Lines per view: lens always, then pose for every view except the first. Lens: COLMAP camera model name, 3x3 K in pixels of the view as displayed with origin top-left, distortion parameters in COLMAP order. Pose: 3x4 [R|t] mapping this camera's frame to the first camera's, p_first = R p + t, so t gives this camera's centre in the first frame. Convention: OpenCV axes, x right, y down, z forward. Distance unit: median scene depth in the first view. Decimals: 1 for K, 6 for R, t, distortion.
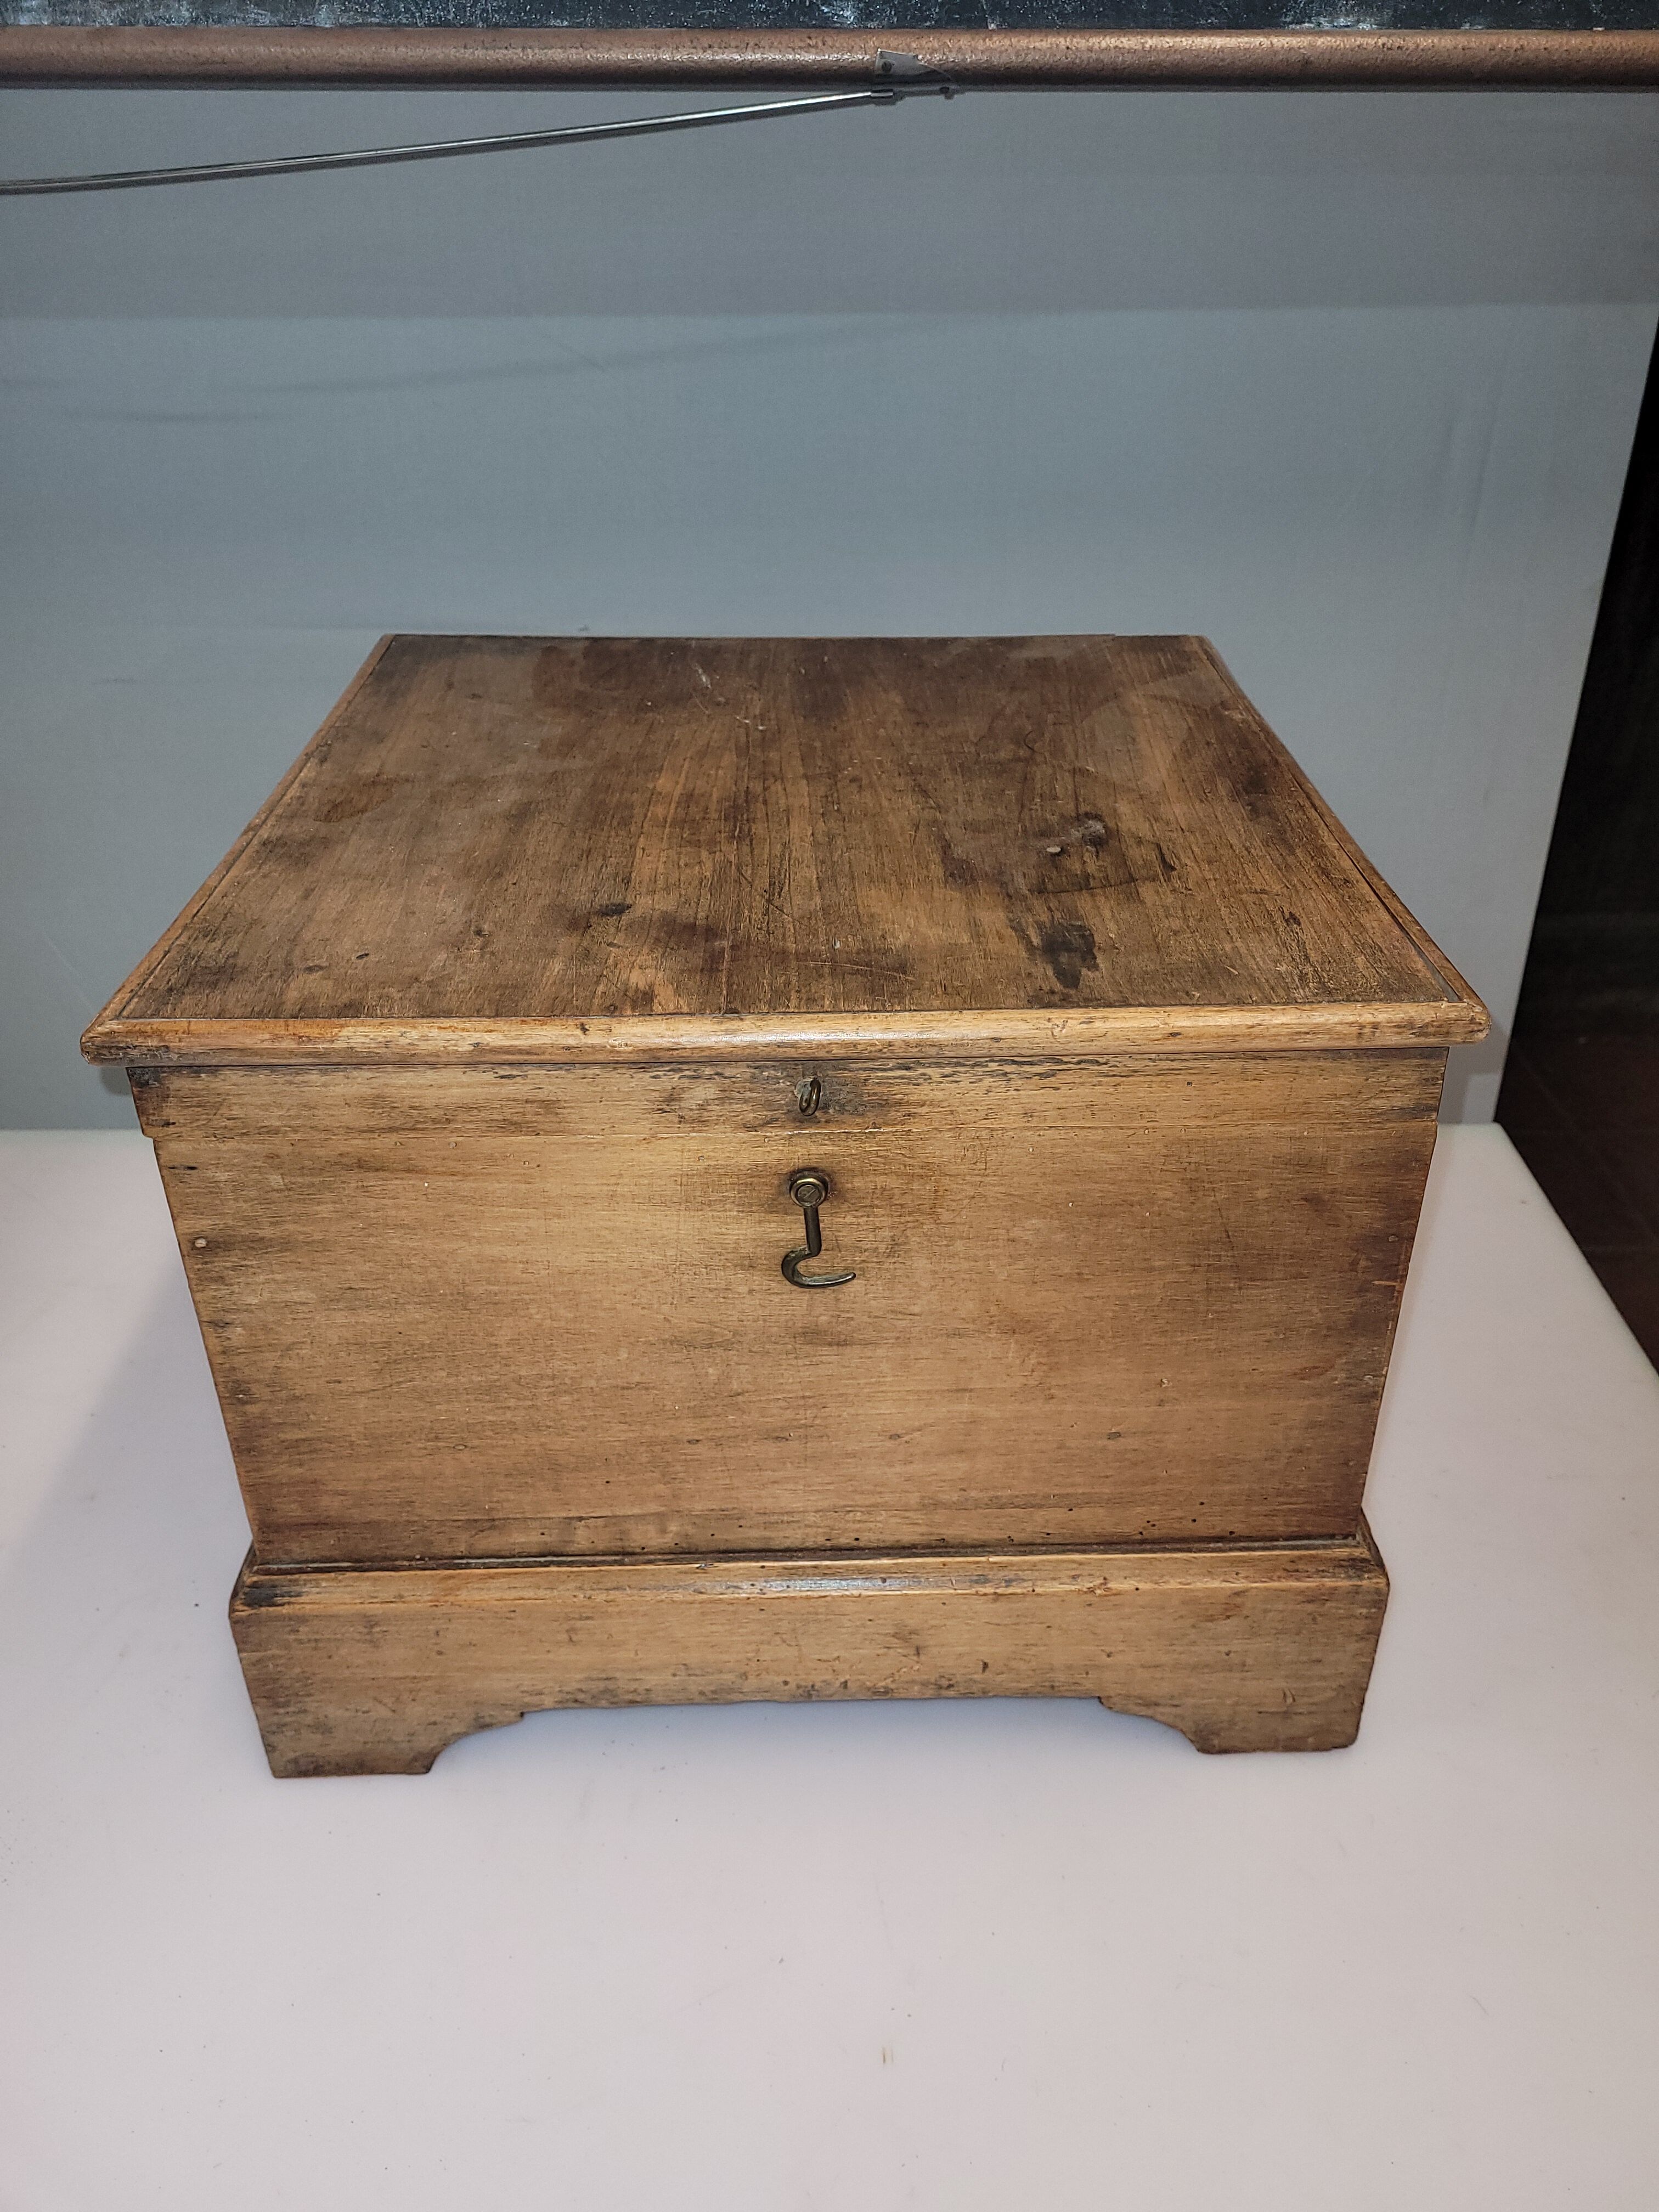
lens RADIAL K [[1695.2, 0, 852.3], [0, 1695.2, 1106.7], [0, 0, 1]] dist [0.032417, -0.001094]
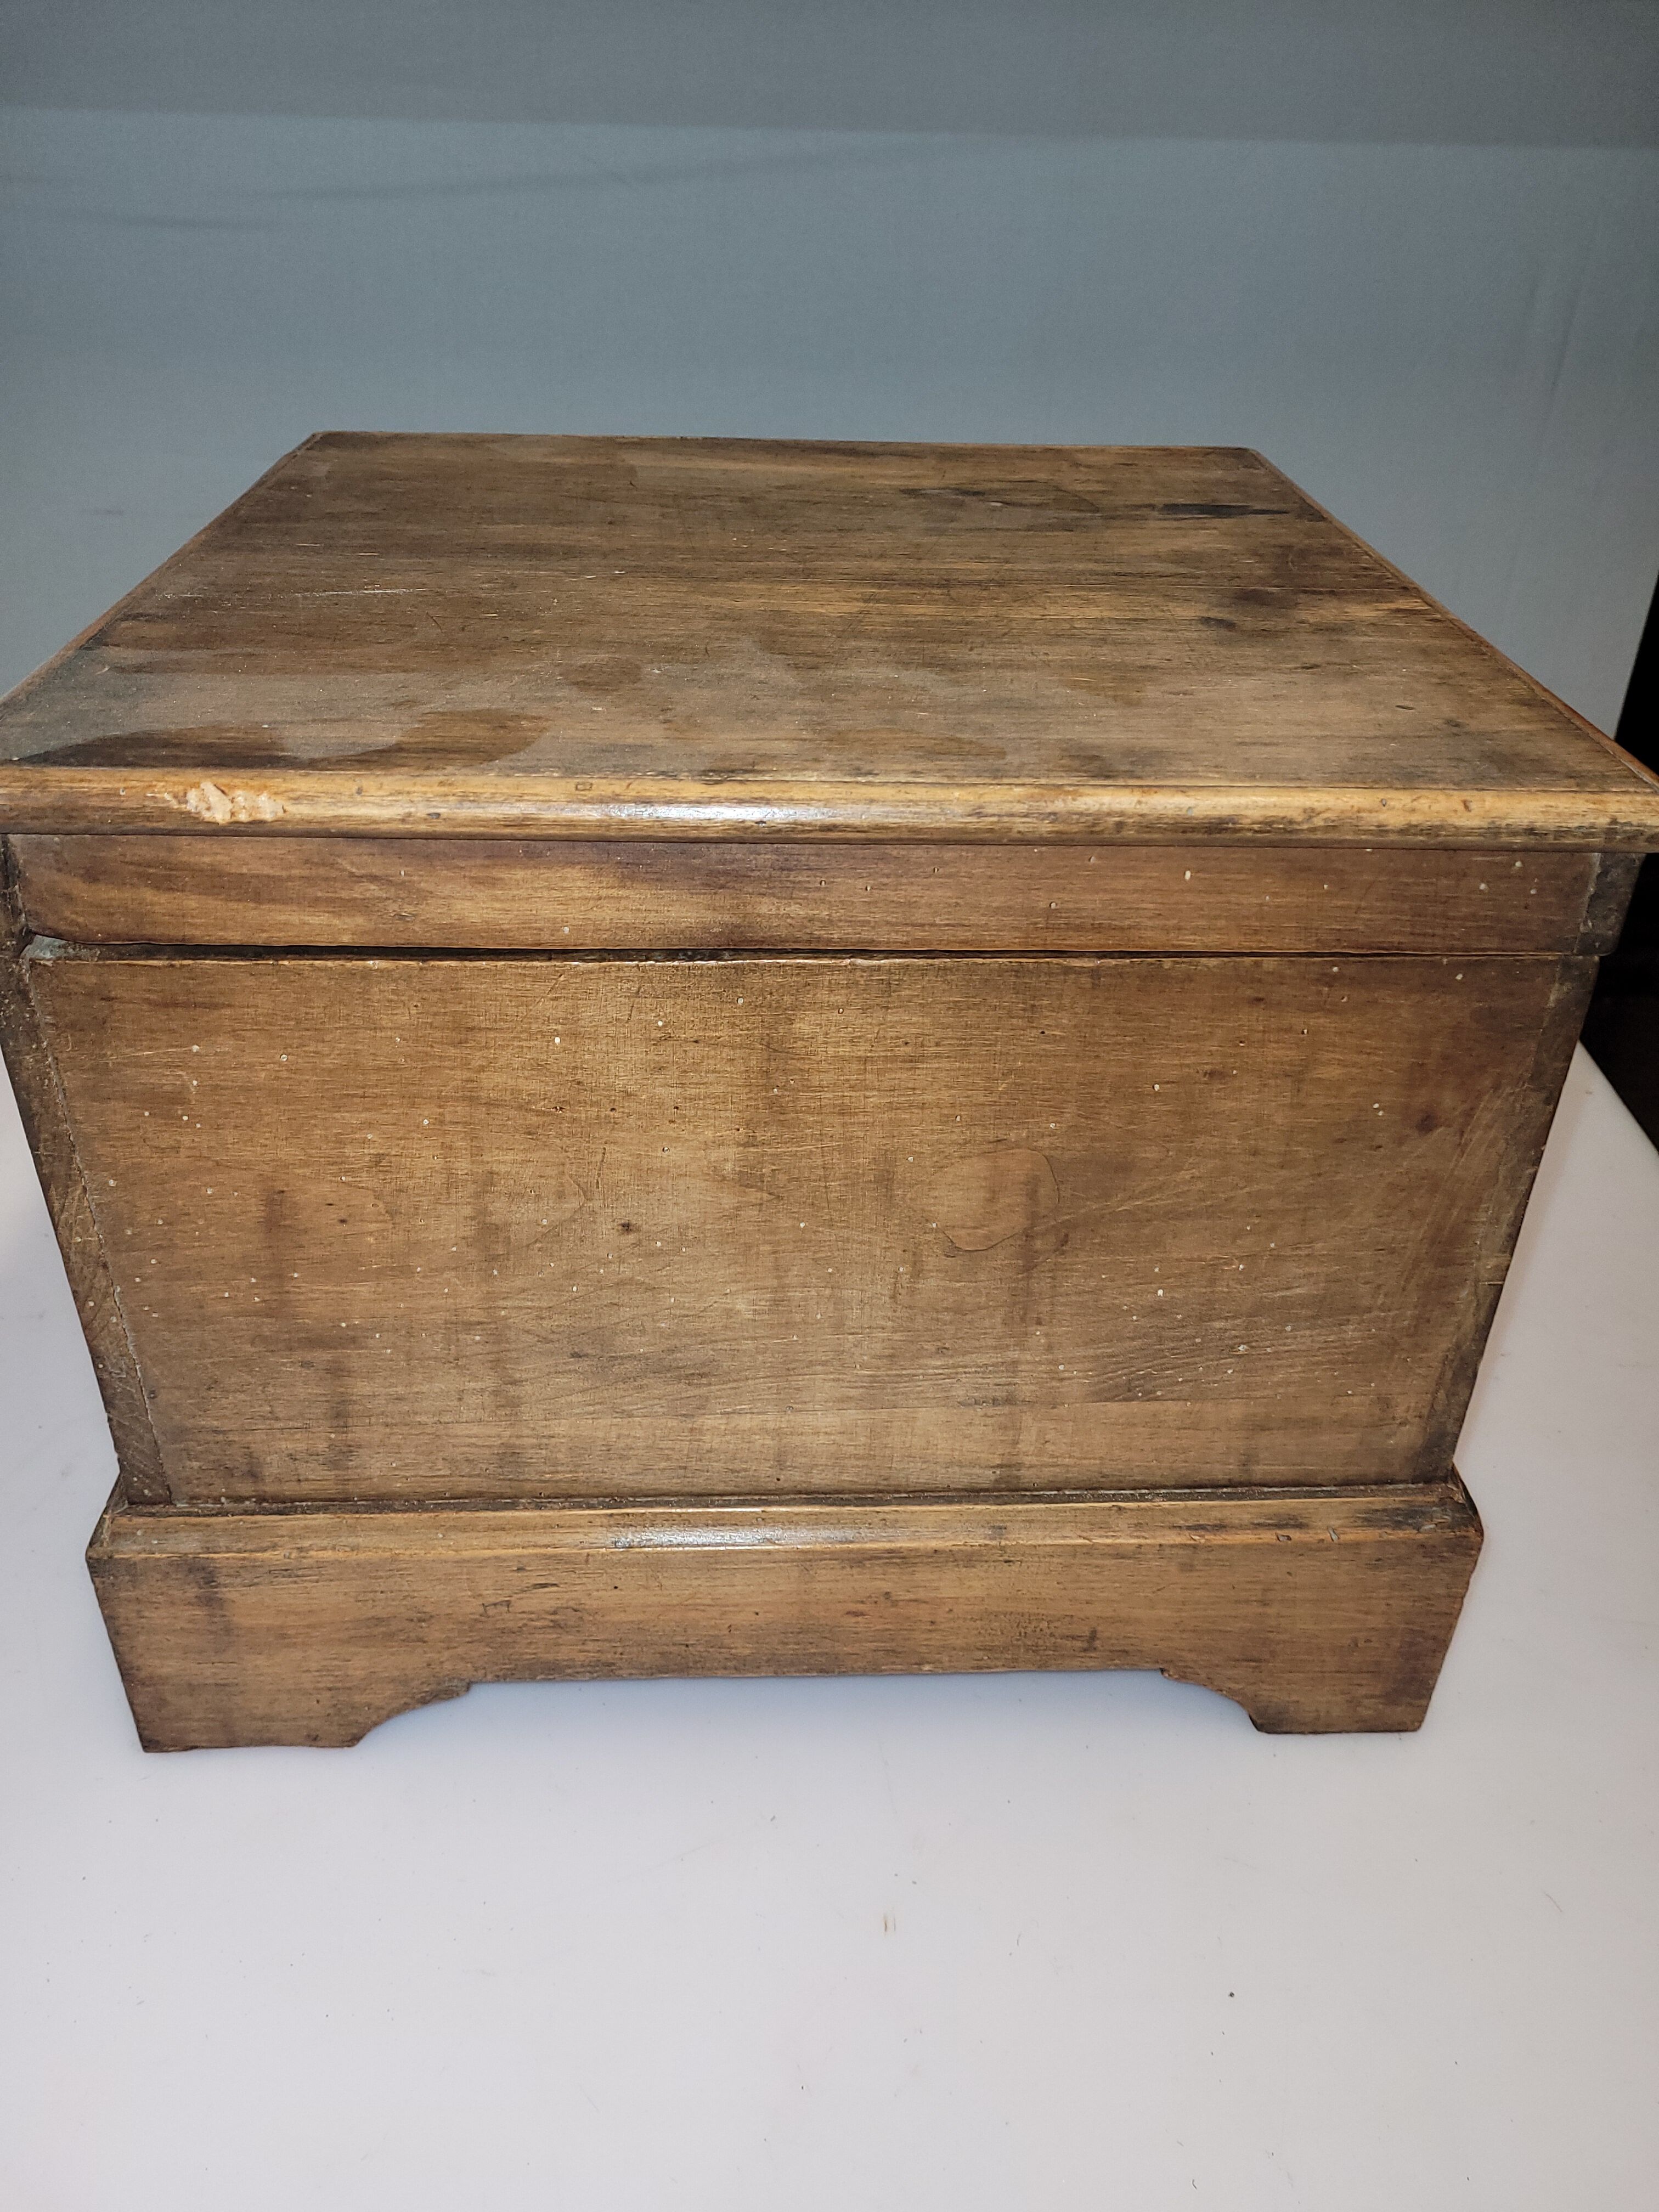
lens RADIAL K [[1695.2, 0, 852.3], [0, 1695.2, 1106.7], [0, 0, 1]] dist [0.032417, -0.001094]
pose [[-0.029546, -0.528927, 0.848153, -0.991287], [0.488500, 0.732649, 0.473913, -0.431592], [-0.872064, 0.428325, 0.236733, 1.013930]]
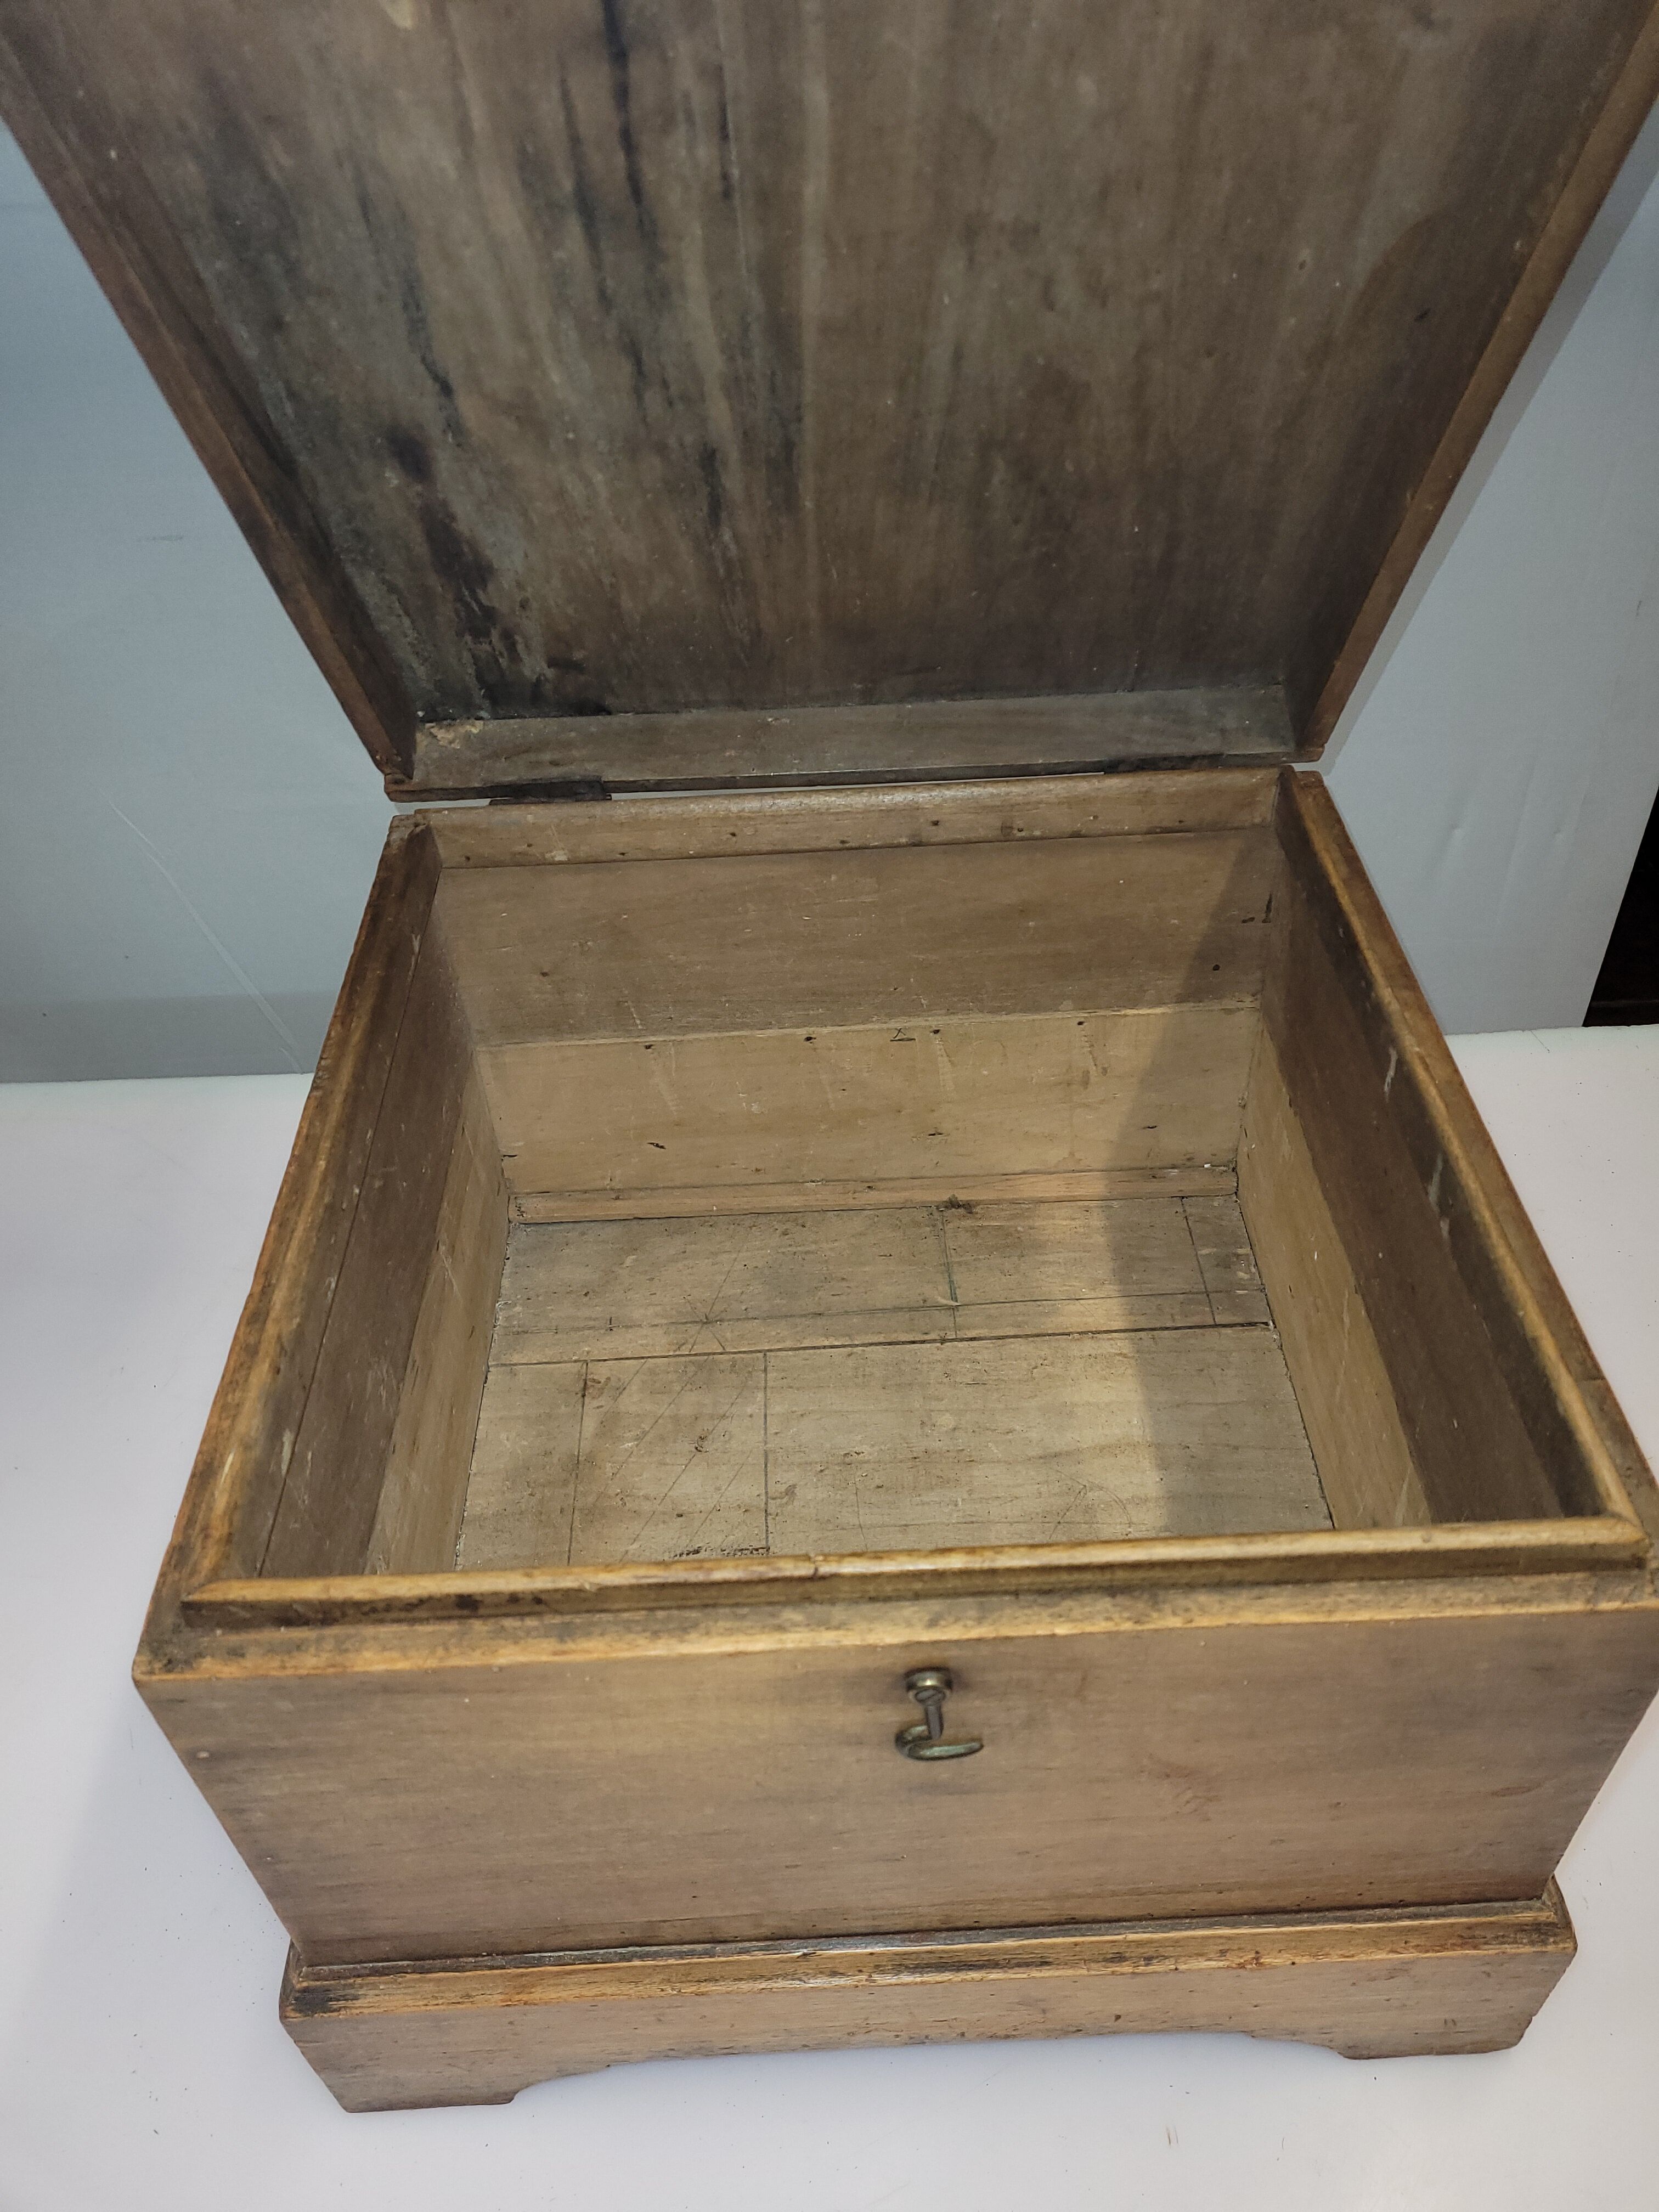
lens RADIAL K [[1670.5, 0, 840.6], [0, 1670.5, 1099.0], [0, 0, 1]] dist [0.056411, -0.057907]
pose [[0.999392, -0.032293, -0.013127, -0.044194], [0.034255, 0.979577, 0.198130, -0.354970], [0.006461, -0.198459, 0.980088, 0.231178]]
